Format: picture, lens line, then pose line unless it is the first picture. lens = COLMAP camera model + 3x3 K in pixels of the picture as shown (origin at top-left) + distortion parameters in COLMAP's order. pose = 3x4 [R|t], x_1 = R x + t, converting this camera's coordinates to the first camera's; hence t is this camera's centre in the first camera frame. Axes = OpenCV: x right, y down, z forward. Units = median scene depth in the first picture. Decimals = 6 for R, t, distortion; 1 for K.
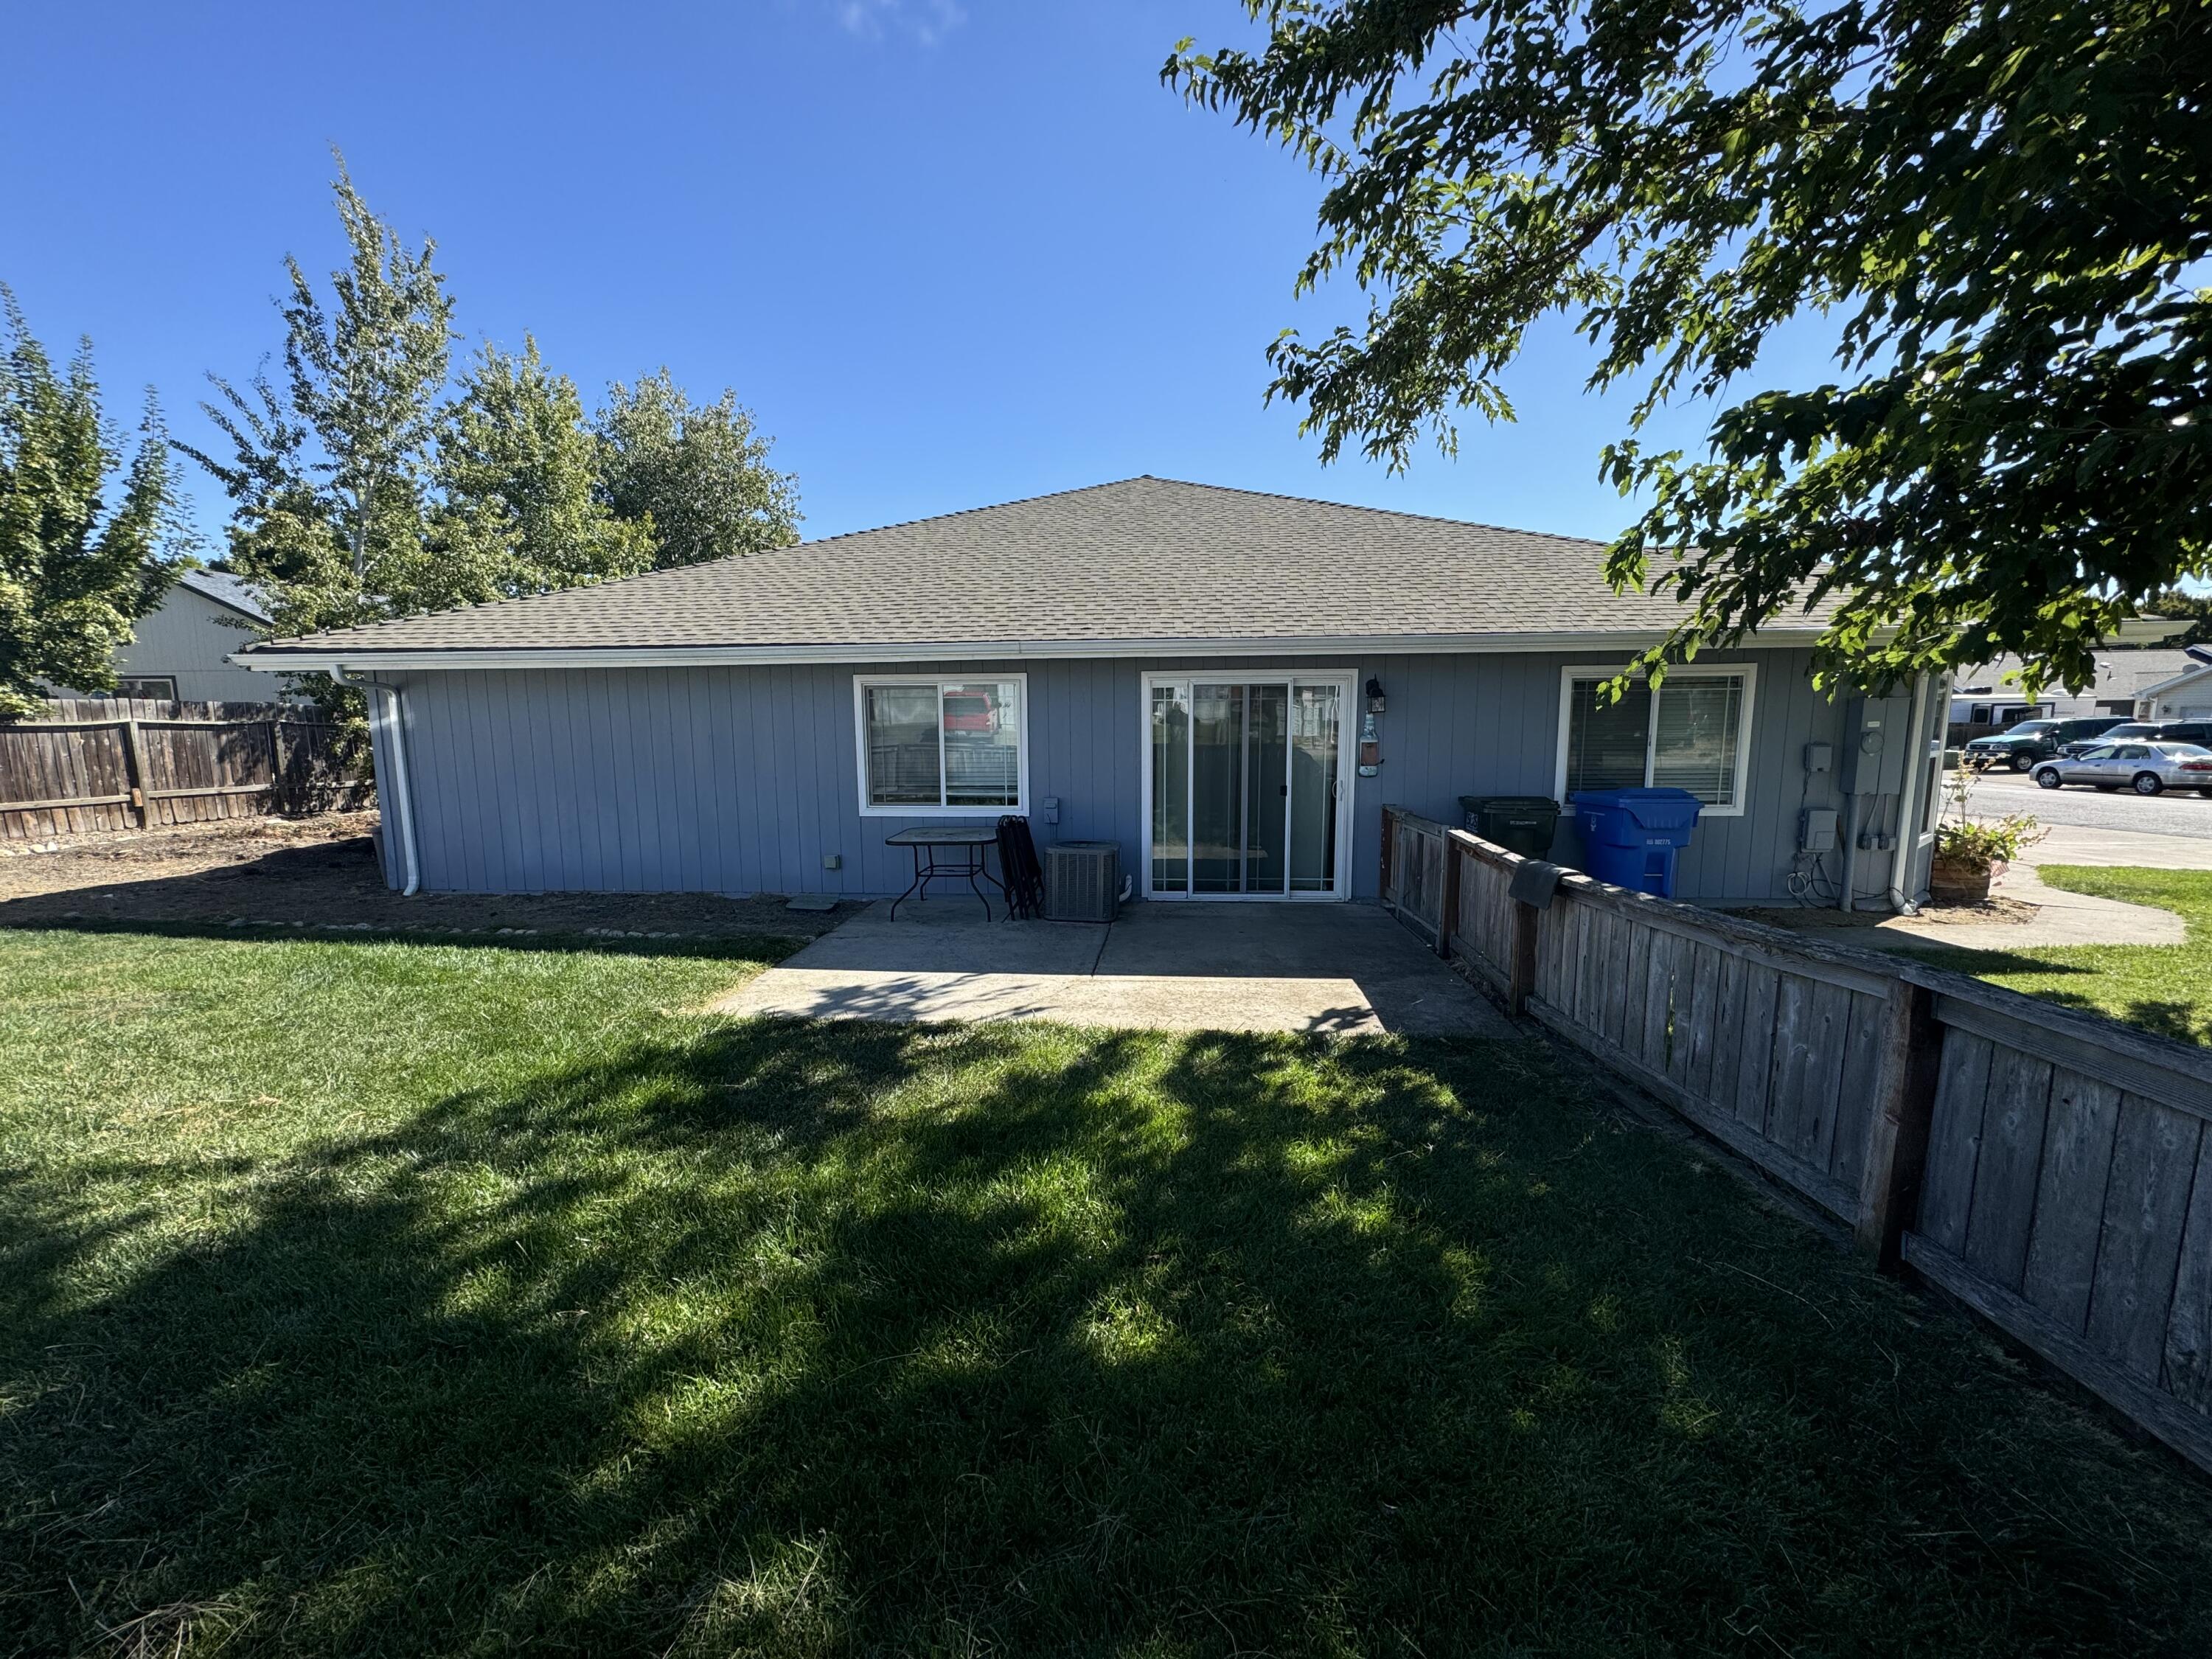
lens RADIAL K [[829.4, 0, 1106.0], [0, 829.4, 829.5], [0, 0, 1]] dist [-0.020353, 0.002784]
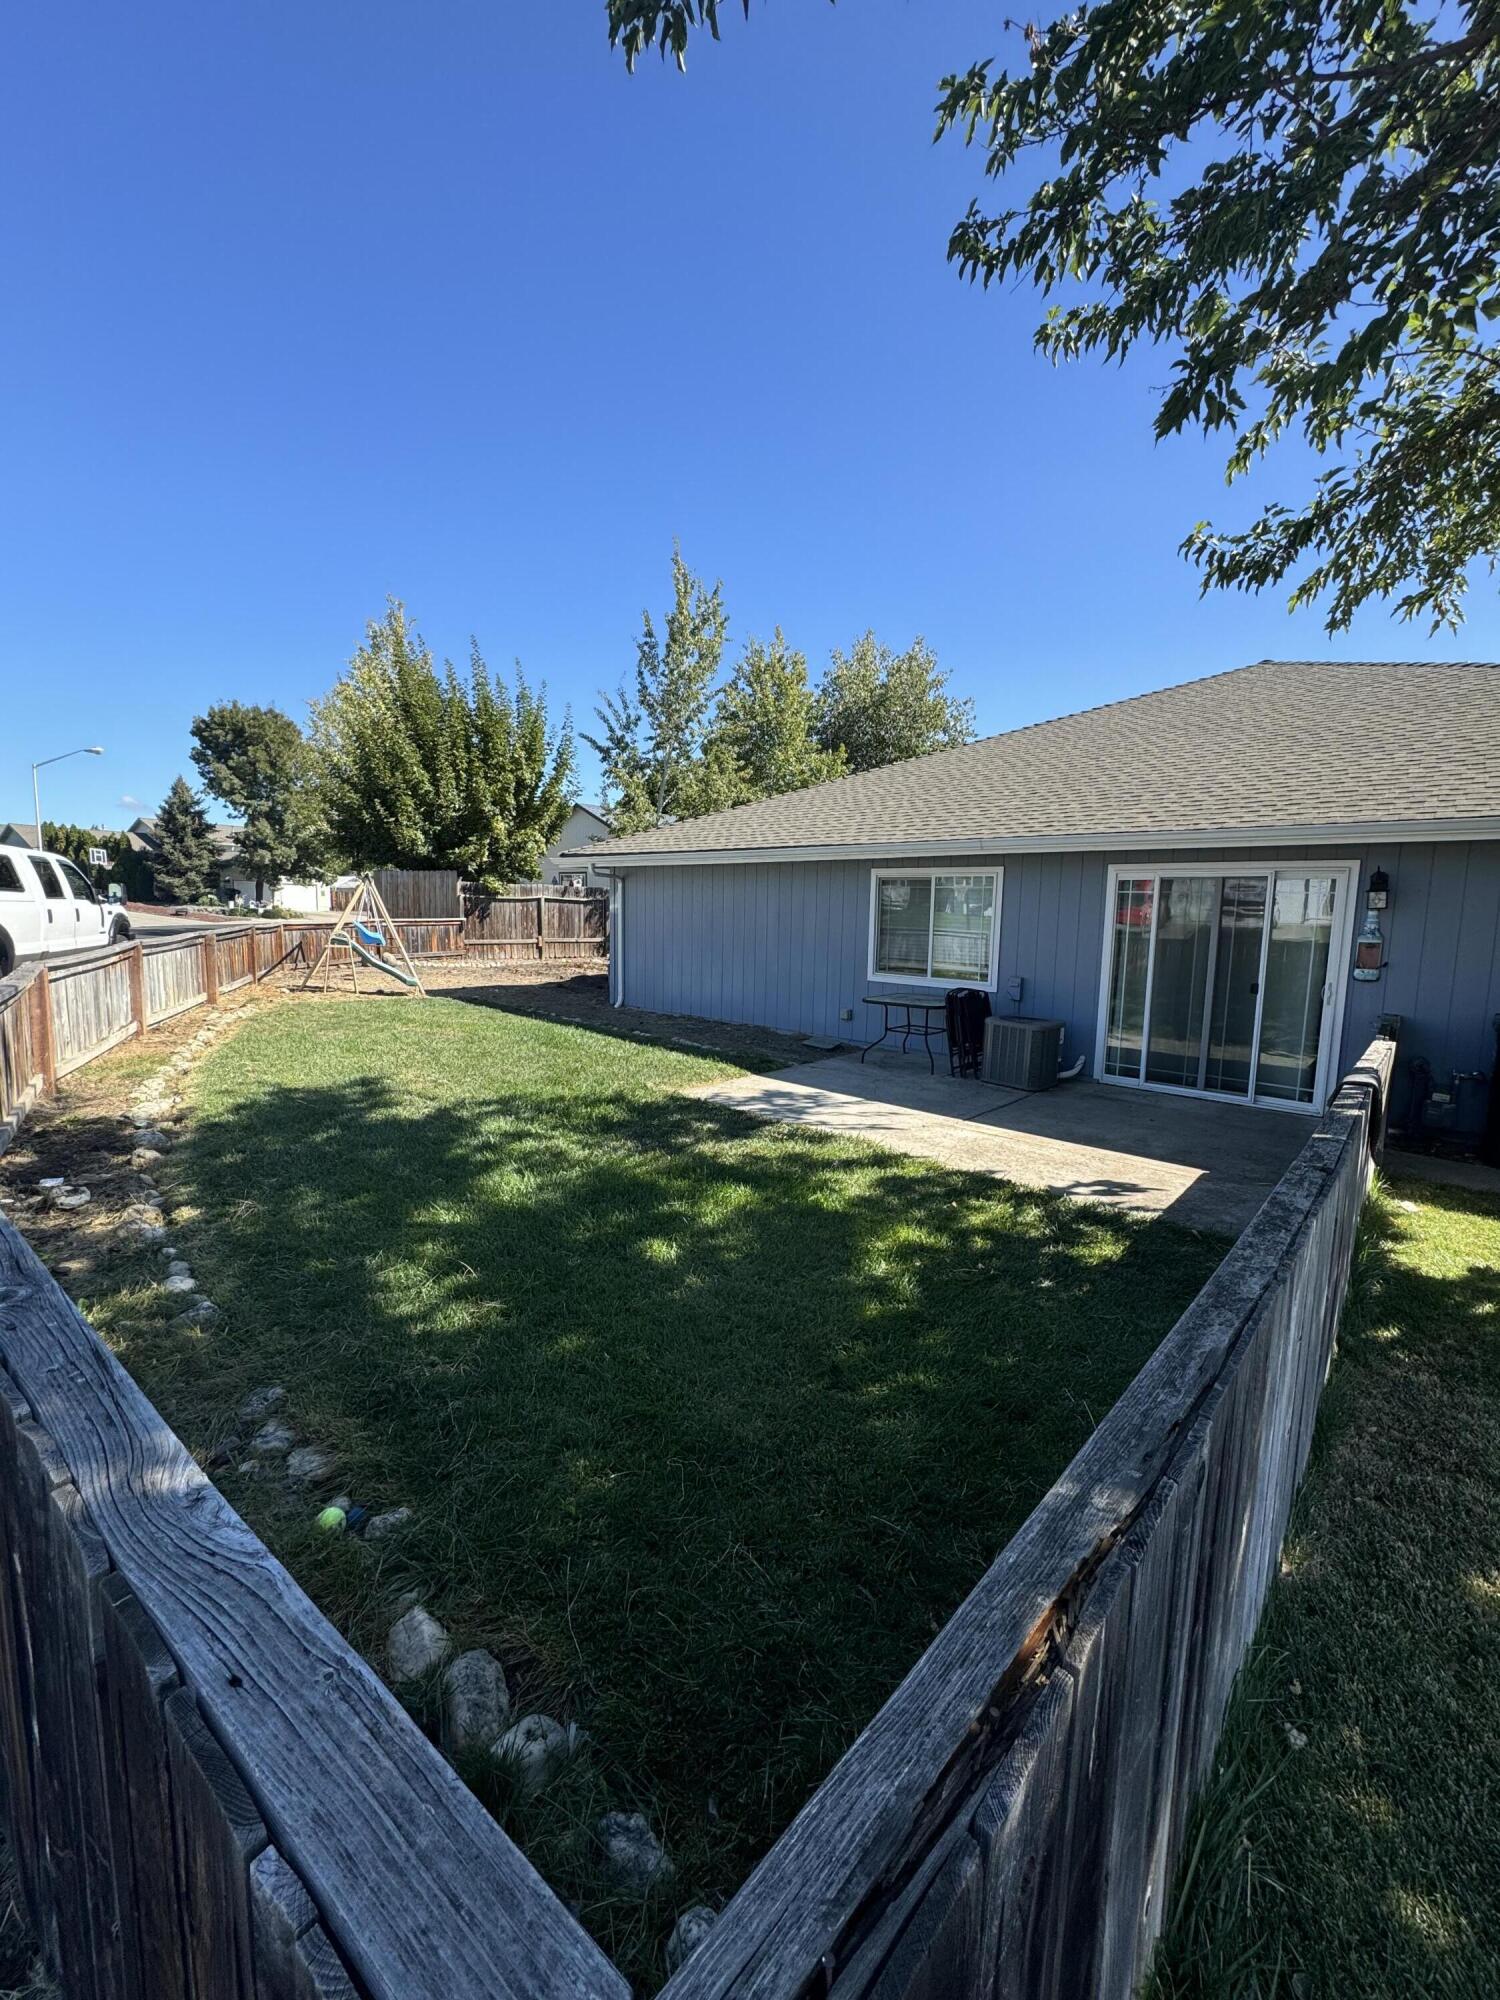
lens RADIAL K [[793.1, 0, 749.4], [0, 793.1, 972.8], [0, 0, 1]] dist [-0.000838, 0.000120]
pose [[0.778490, 0.075854, -0.623057, 0.220826], [-0.113348, 0.993340, -0.020691, 0.012505], [0.617338, 0.086730, 0.781903, -0.036547]]
